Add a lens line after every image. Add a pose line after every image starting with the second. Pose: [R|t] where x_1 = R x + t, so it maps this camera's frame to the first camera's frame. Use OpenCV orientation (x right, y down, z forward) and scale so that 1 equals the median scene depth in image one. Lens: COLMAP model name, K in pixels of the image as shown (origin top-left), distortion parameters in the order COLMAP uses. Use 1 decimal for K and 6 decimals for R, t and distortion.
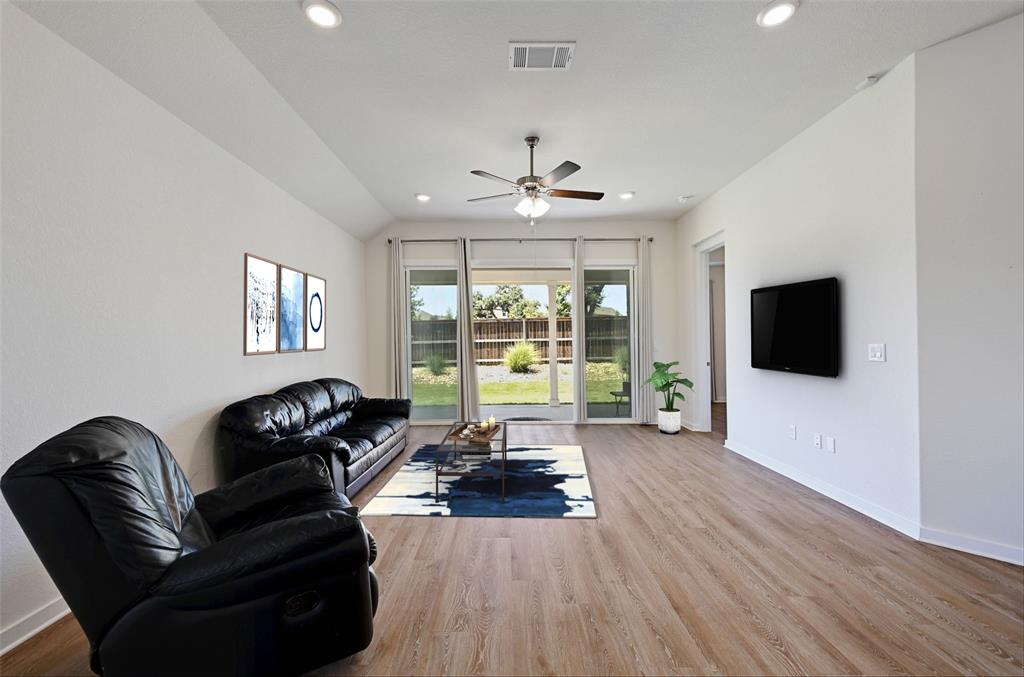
lens RADIAL K [[407.9, 0, 510.0], [0, 407.9, 343.9], [0, 0, 1]] dist [-0.002289, -0.000207]
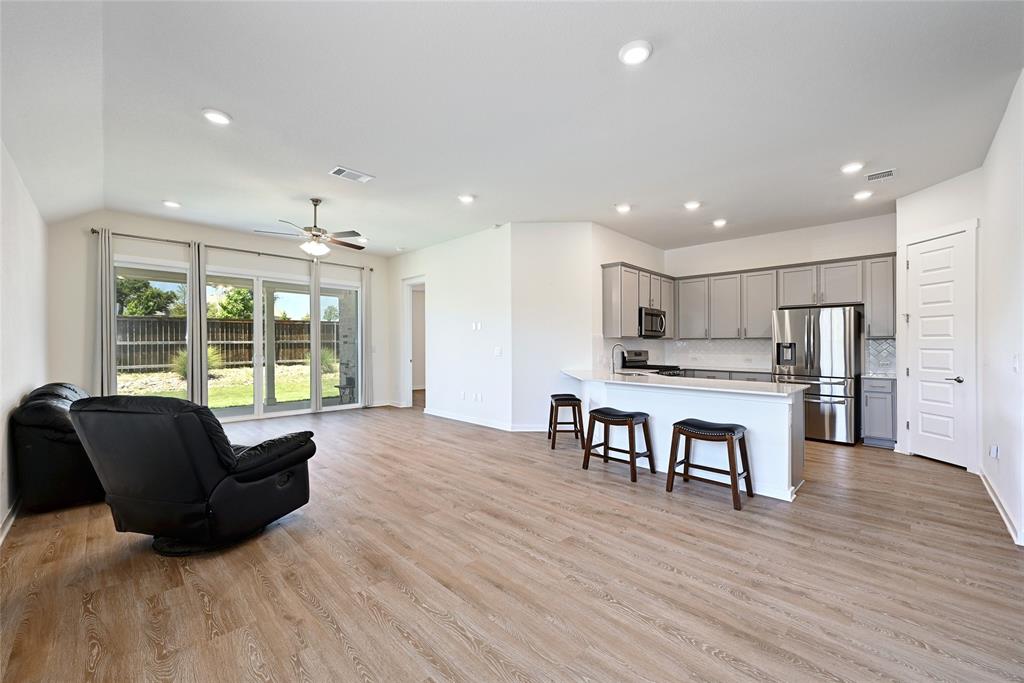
lens RADIAL K [[412.7, 0, 513.6], [0, 412.7, 343.8], [0, 0, 1]] dist [0.014504, 0.000368]
pose [[0.705970, 0.009254, 0.708182, -0.304437], [-0.003009, 0.999945, -0.010066, 0.001976], [-0.708236, 0.004976, 0.705958, -0.312787]]
